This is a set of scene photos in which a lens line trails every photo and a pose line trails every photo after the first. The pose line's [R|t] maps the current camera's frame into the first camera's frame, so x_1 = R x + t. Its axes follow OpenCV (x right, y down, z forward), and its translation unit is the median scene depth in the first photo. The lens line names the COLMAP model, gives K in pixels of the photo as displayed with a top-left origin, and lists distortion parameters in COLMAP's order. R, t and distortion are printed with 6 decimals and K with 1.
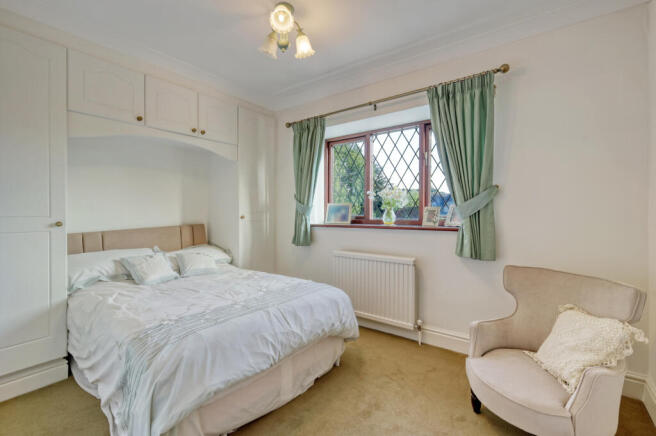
lens RADIAL K [[290.0, 0, 321.3], [0, 290.0, 207.4], [0, 0, 1]] dist [0.008318, 0.000085]
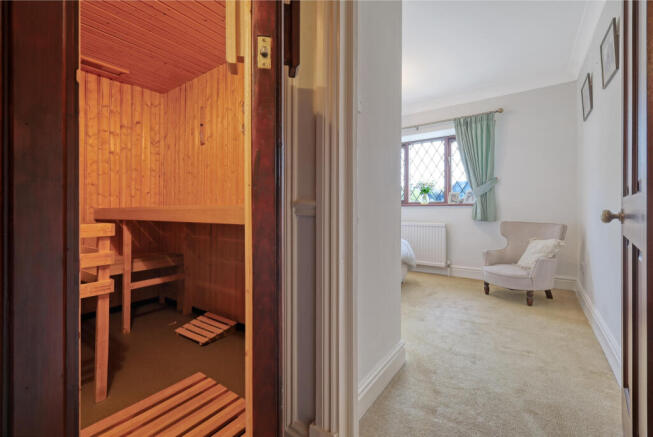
lens RADIAL K [[288.6, 0, 316.3], [0, 288.6, 204.7], [0, 0, 1]] dist [0.008318, 0.000085]
pose [[0.999939, -0.003367, -0.010508, -0.415799], [0.003347, 0.999993, -0.001843, 0.080195], [0.010514, 0.001808, 0.999943, -0.675590]]
